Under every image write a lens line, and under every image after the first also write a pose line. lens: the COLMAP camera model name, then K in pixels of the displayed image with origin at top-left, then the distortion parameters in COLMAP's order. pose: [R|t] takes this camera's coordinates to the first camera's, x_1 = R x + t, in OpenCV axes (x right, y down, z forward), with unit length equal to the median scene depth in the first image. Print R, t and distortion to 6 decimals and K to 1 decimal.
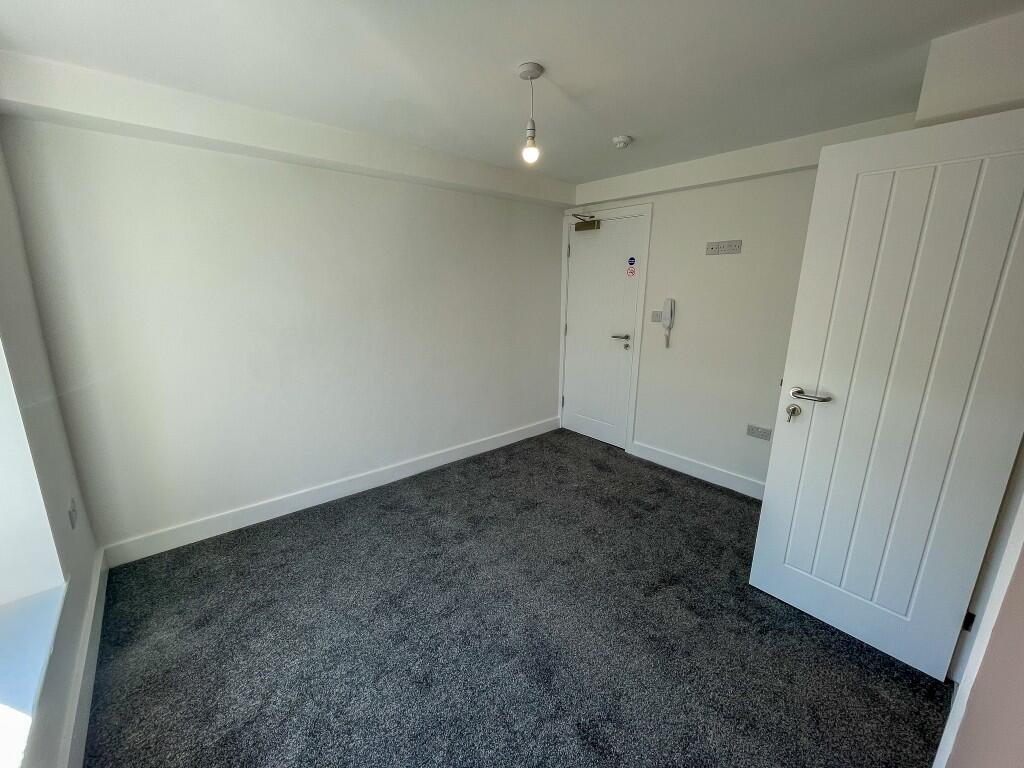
lens RADIAL K [[411.4, 0, 508.4], [0, 411.4, 383.3], [0, 0, 1]] dist [-0.007263, 0.000915]
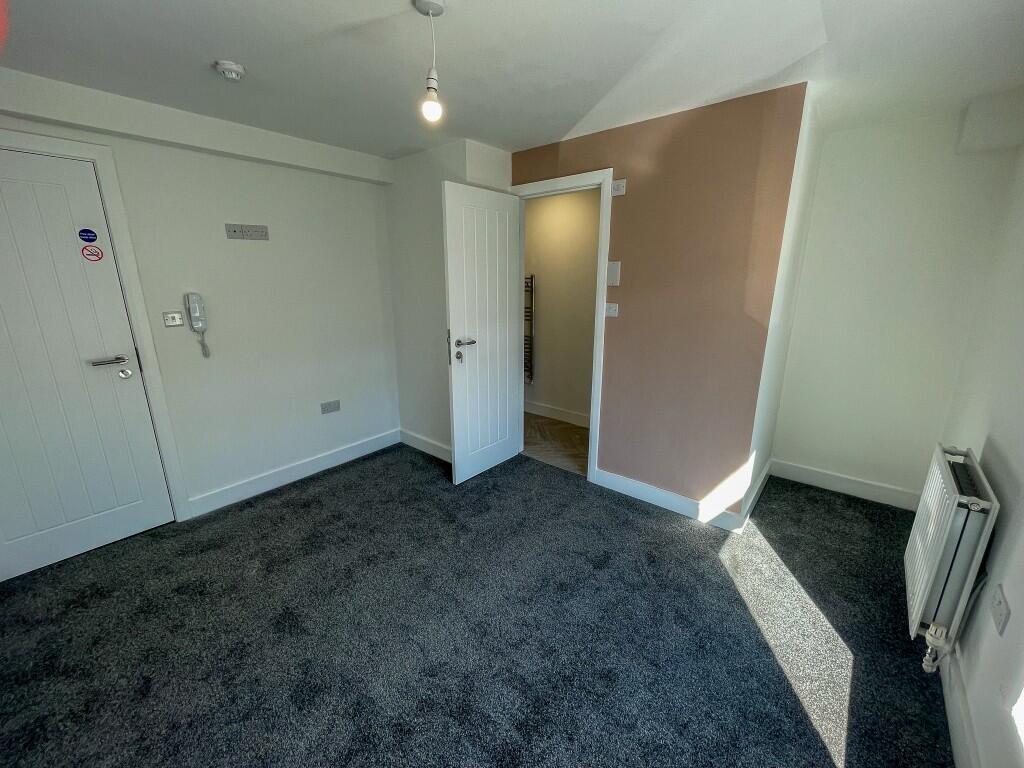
lens RADIAL K [[411.4, 0, 511.5], [0, 411.4, 383.8], [0, 0, 1]] dist [-0.007263, 0.000915]
pose [[-0.166062, -0.254906, 0.952600, -0.518940], [0.236259, 0.927593, 0.289401, -0.147548], [-0.957395, 0.273118, -0.093814, 0.628796]]
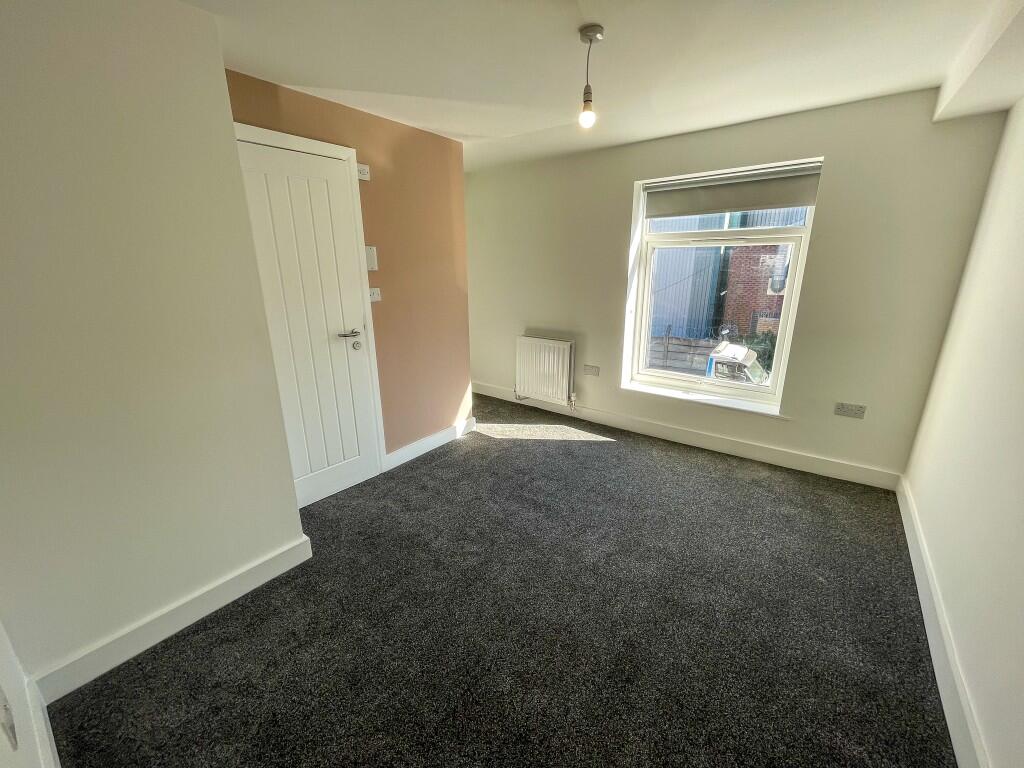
lens RADIAL K [[411.4, 0, 518.7], [0, 411.4, 379.7], [0, 0, 1]] dist [-0.007263, 0.000915]
pose [[-0.971977, 0.051765, -0.229306, 0.297831], [-0.068434, 0.870897, 0.486677, -0.293629], [0.224894, 0.488732, -0.842950, 1.253814]]
